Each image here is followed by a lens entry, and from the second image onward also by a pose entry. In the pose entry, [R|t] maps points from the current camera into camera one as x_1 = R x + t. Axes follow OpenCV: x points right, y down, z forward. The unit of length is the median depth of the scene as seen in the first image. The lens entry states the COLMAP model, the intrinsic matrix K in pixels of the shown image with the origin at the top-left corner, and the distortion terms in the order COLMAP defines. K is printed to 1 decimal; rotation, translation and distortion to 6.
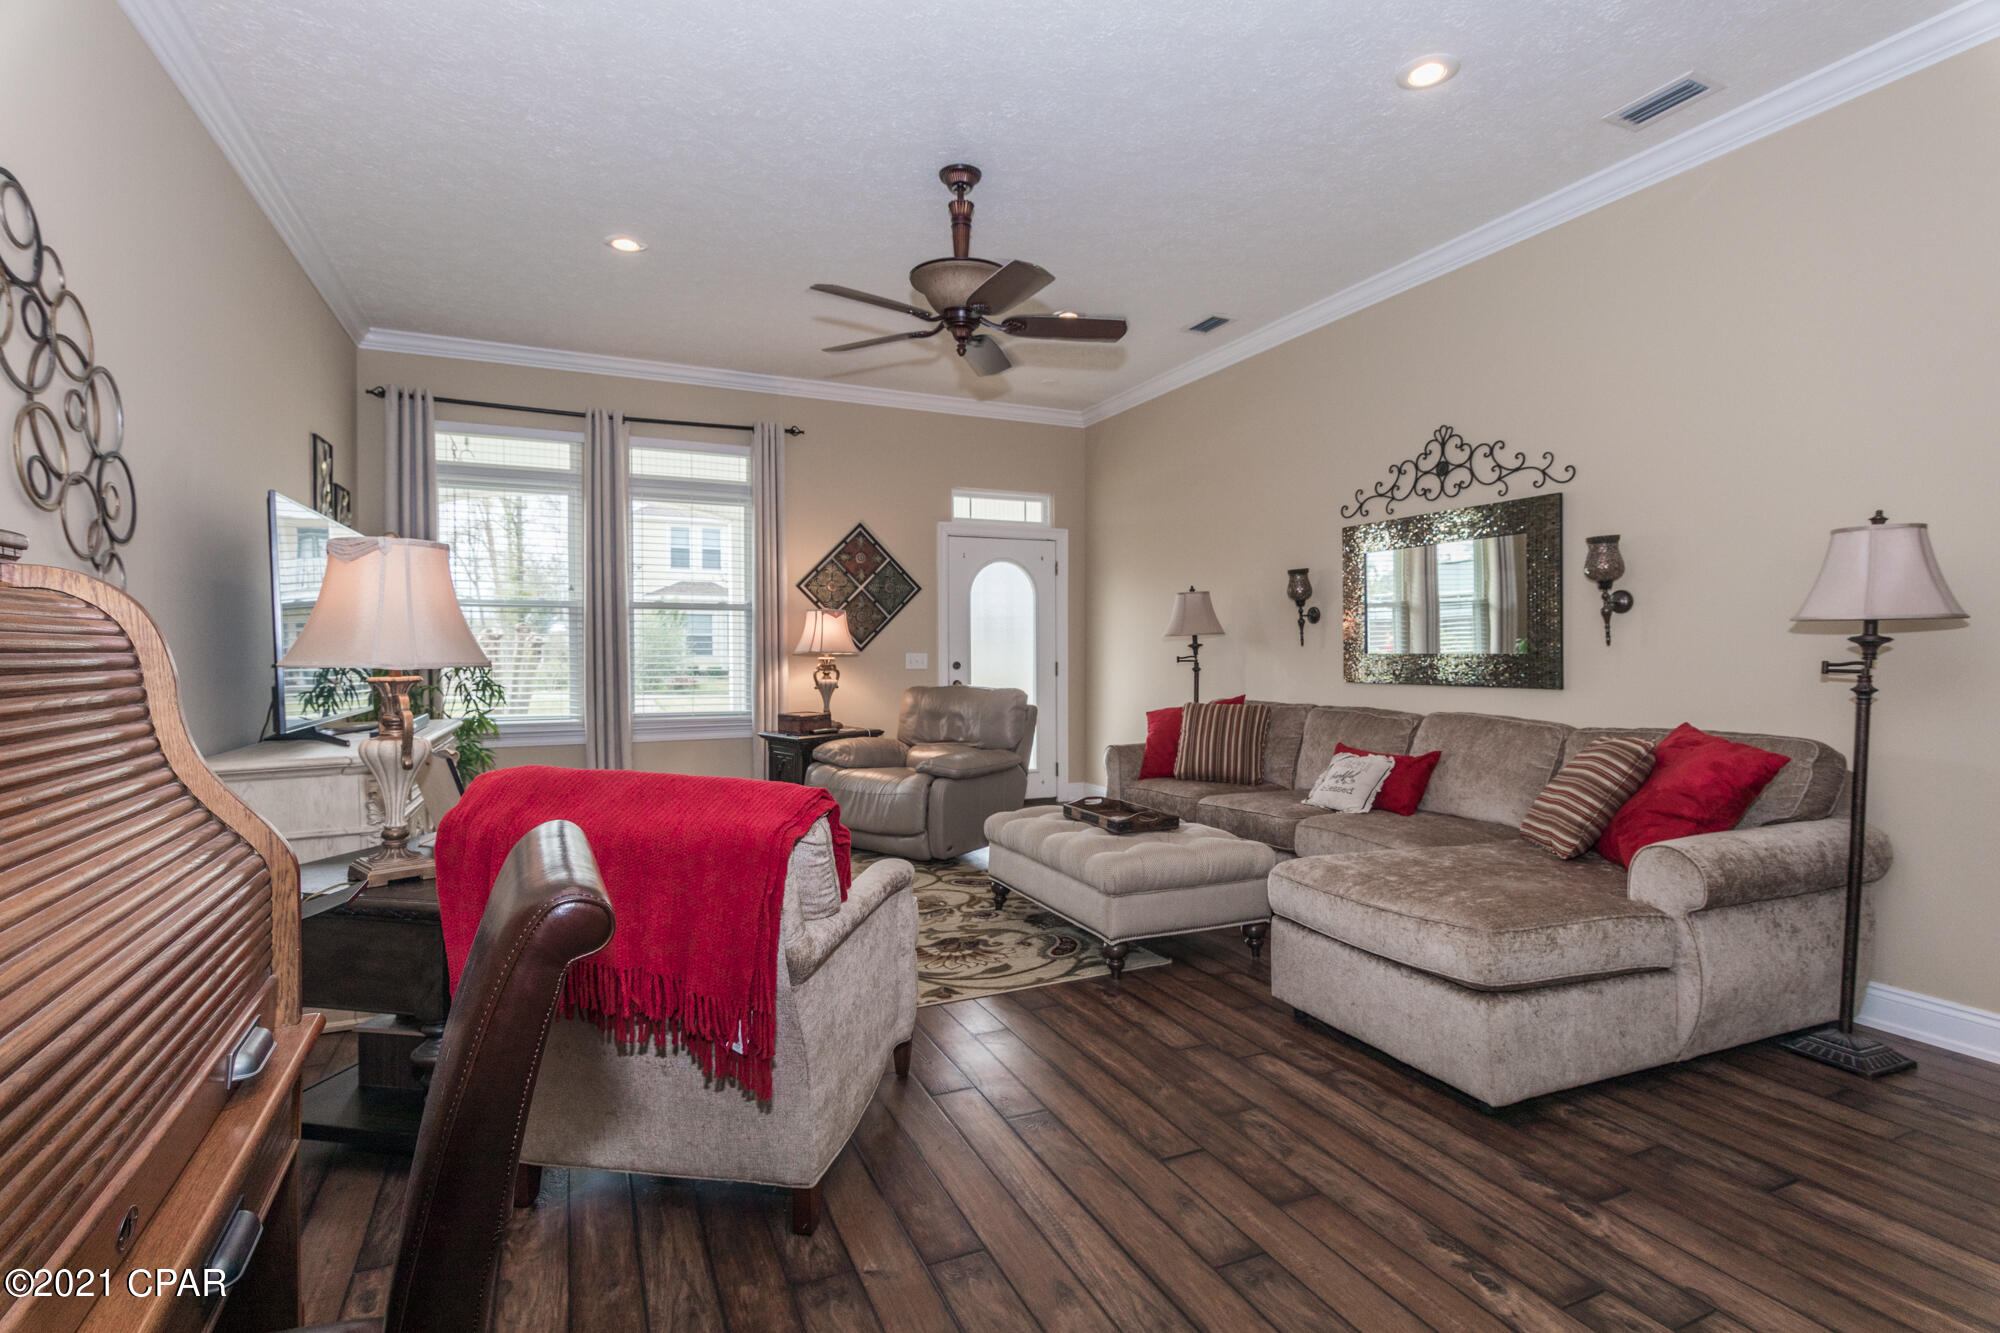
lens RADIAL K [[961.7, 0, 987.6], [0, 961.7, 665.8], [0, 0, 1]] dist [0.001054, 0.001637]
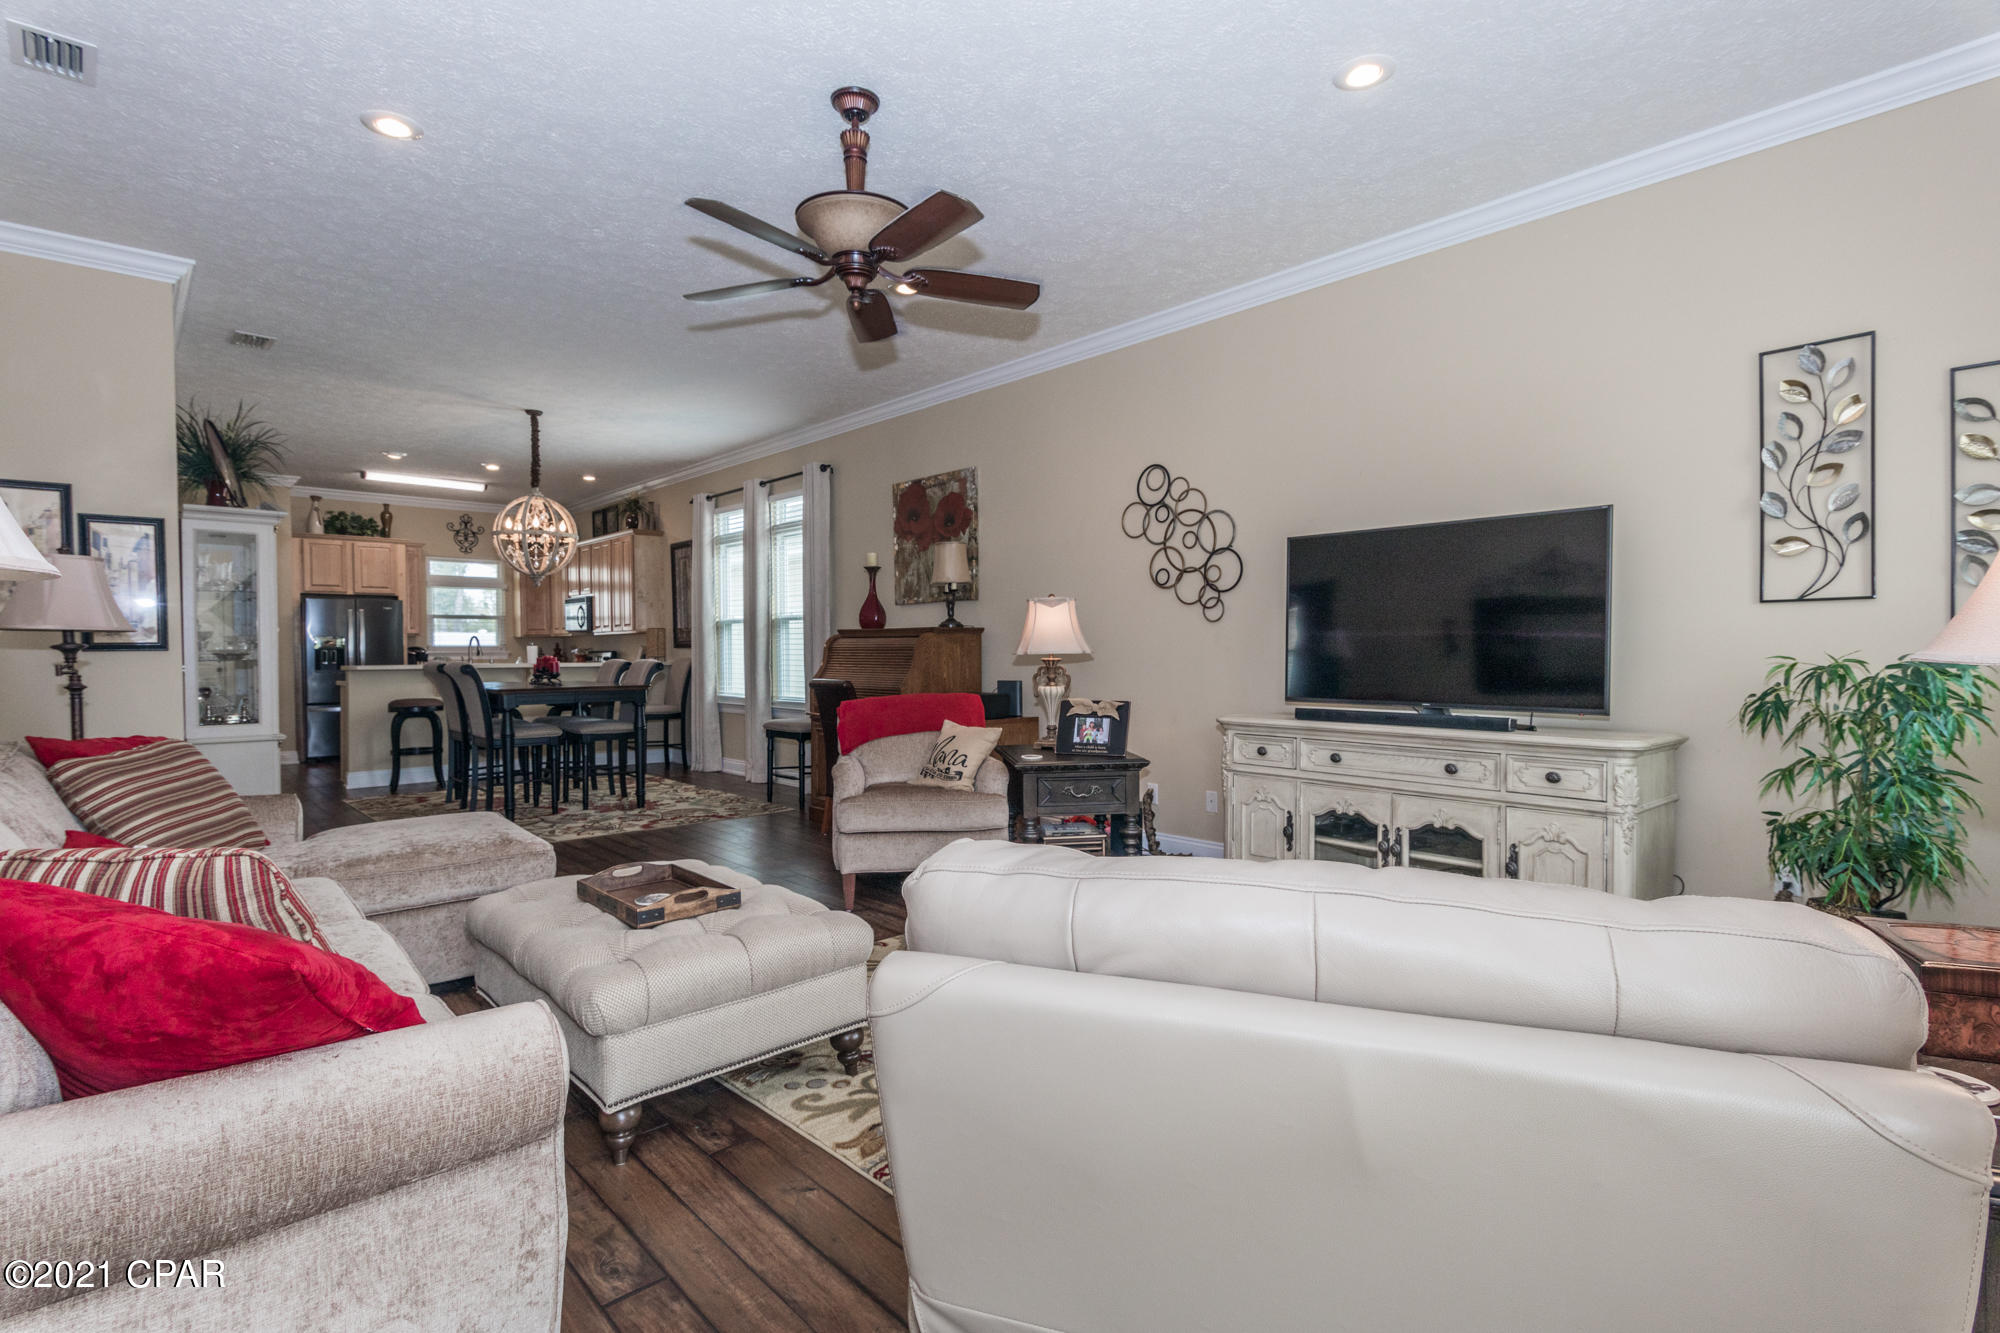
lens RADIAL K [[961.7, 0, 999.8], [0, 961.7, 659.5], [0, 0, 1]] dist [0.001054, 0.001637]
pose [[-0.946629, 0.011883, -0.322105, 0.093769], [0.002714, 0.999579, 0.028900, -0.022443], [0.322313, 0.026483, -0.946263, 1.336562]]
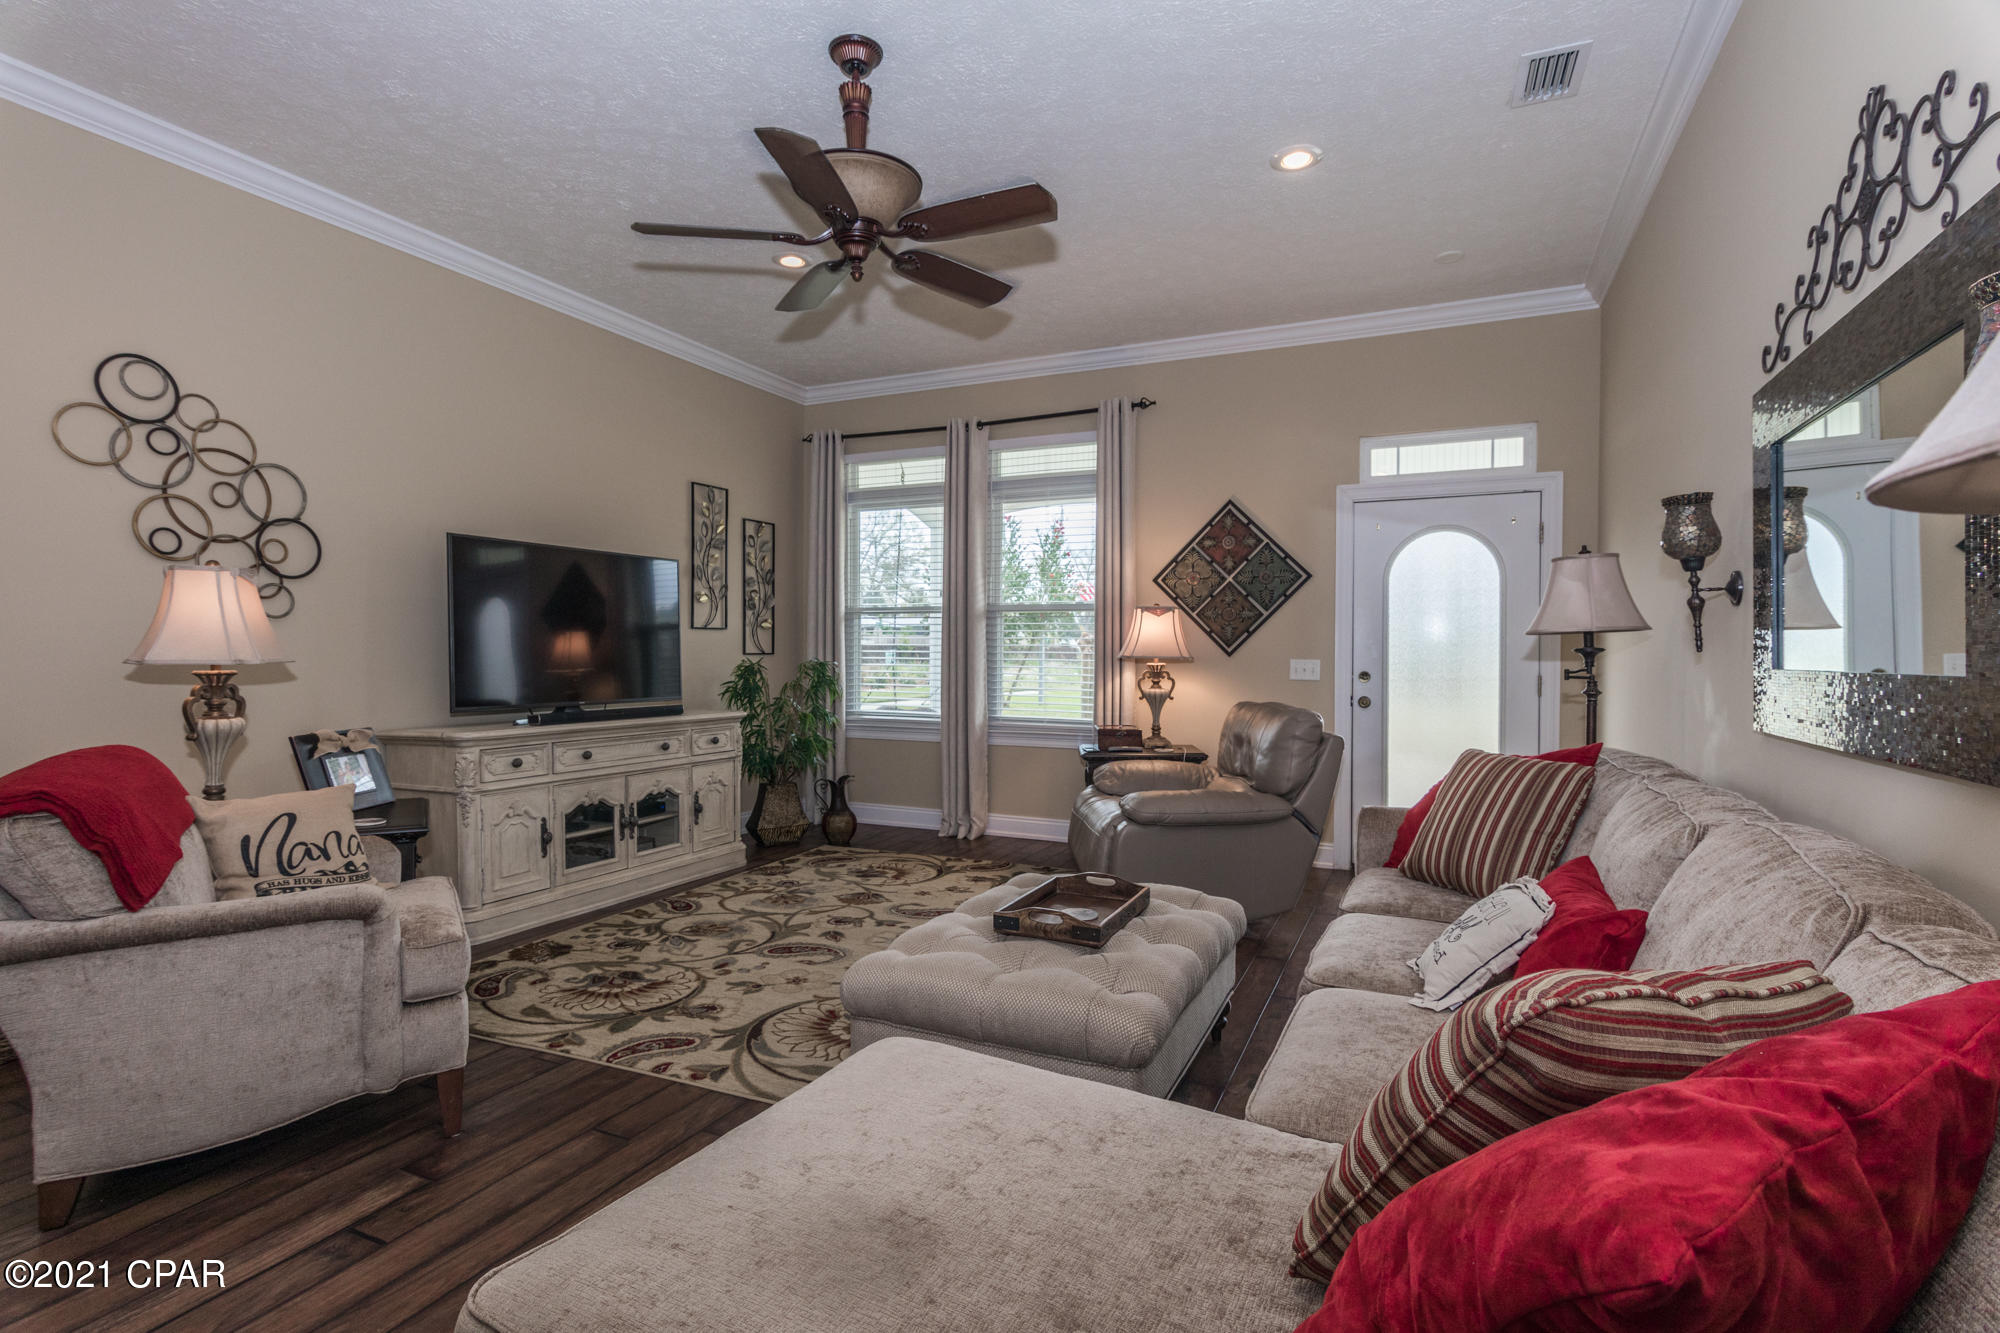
lens RADIAL K [[961.7, 0, 992.4], [0, 961.7, 665.6], [0, 0, 1]] dist [0.001054, 0.001637]
pose [[0.660109, 0.014313, -0.751033, 0.459567], [-0.017510, 0.999840, 0.003664, -0.008520], [0.750966, 0.010732, 0.660254, 0.404222]]
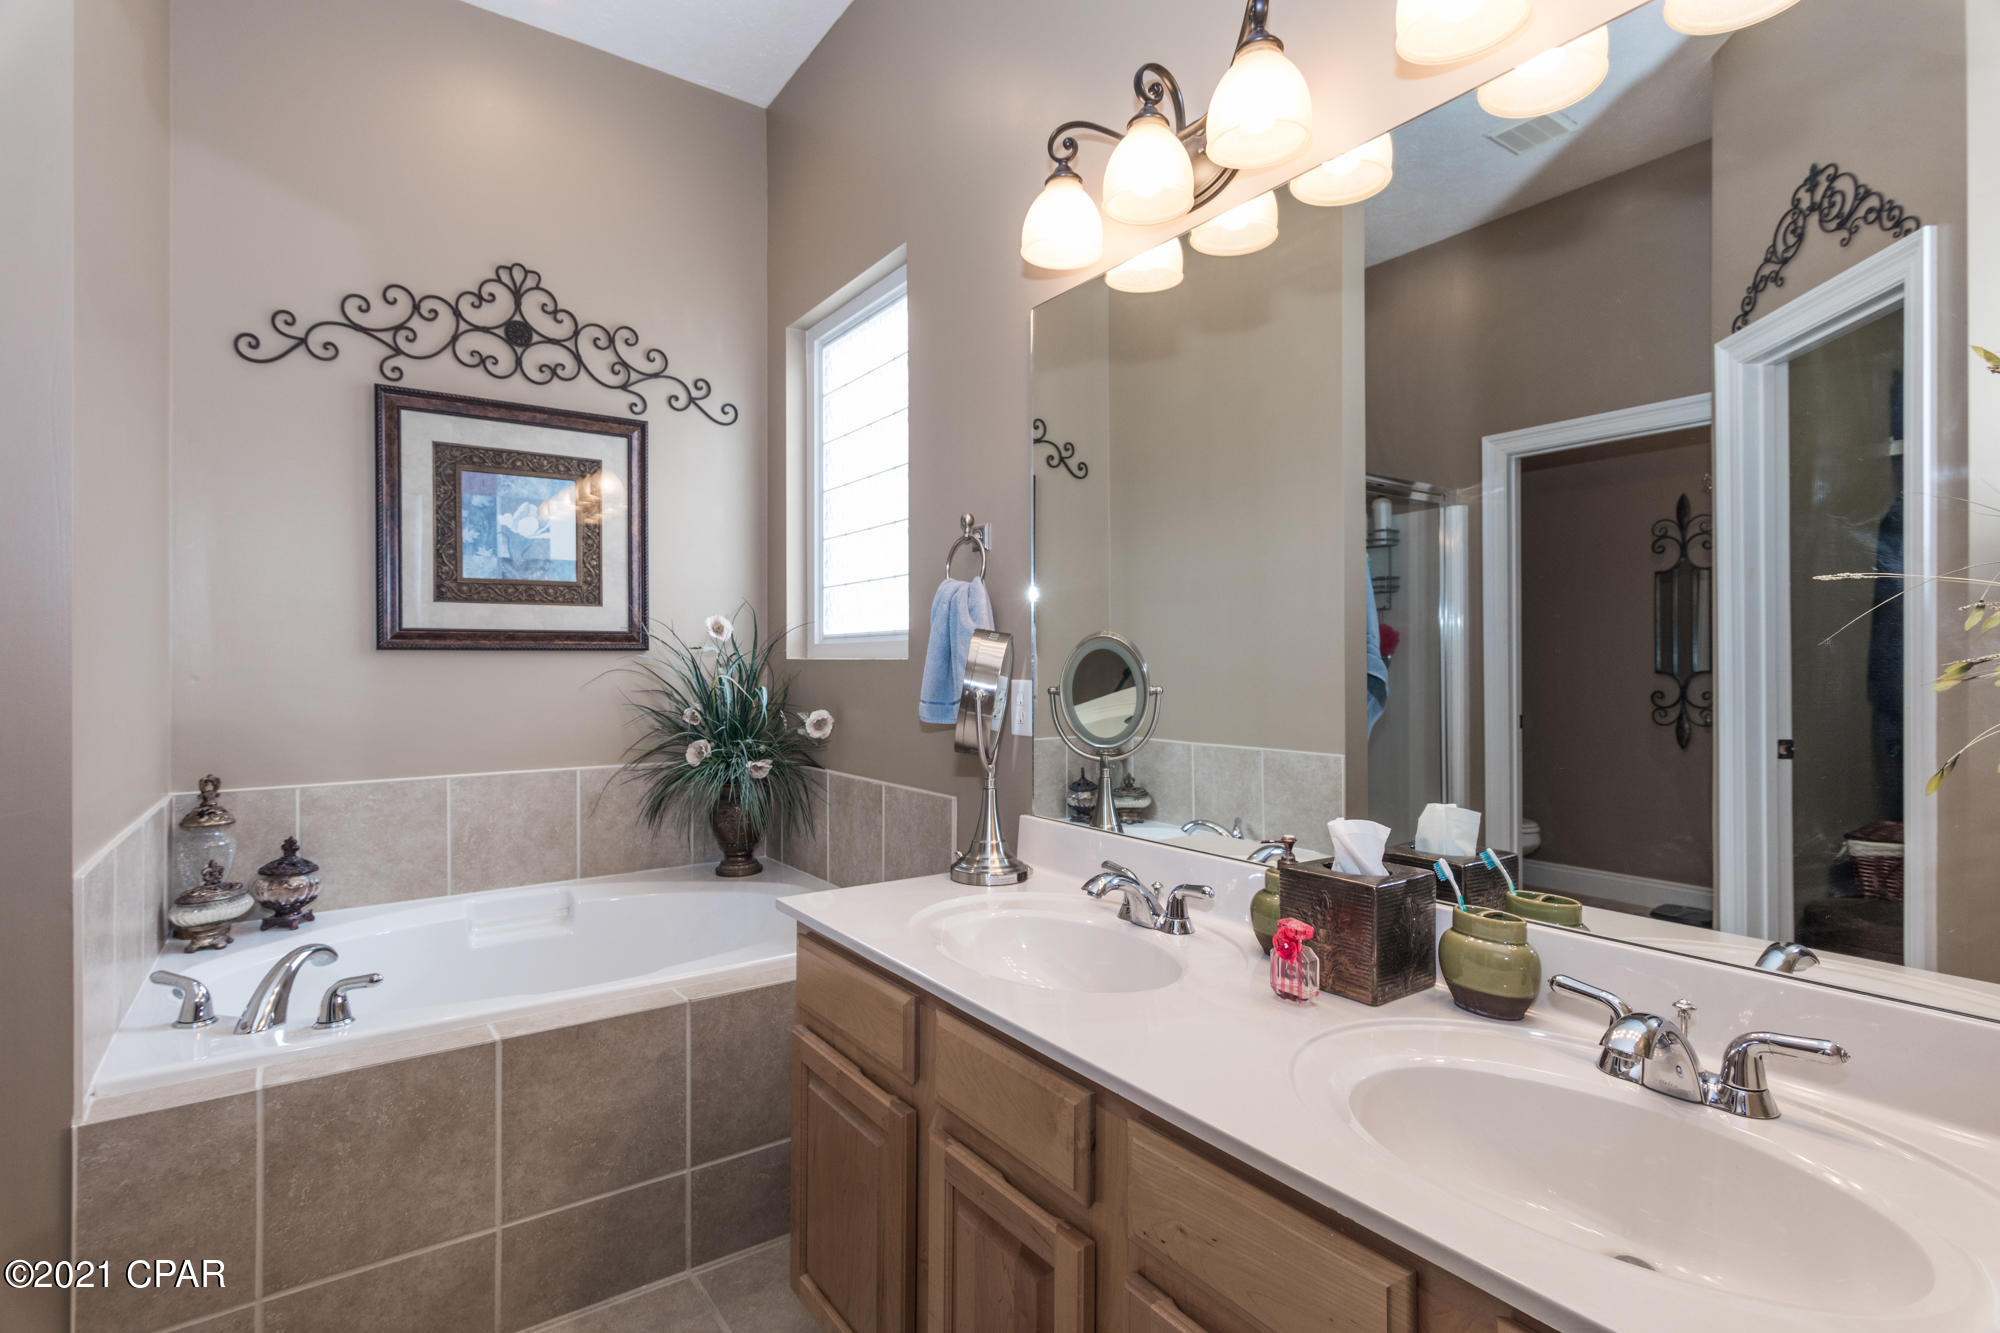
lens RADIAL K [[961.7, 0, 1003.2], [0, 961.7, 659.5], [0, 0, 1]] dist [0.001054, 0.001637]
pose [[-0.196143, 0.001895, 0.980573, -0.166184], [0.024305, 0.999700, 0.002930, 0.008261], [-0.980274, 0.024408, -0.196131, 0.702996]]
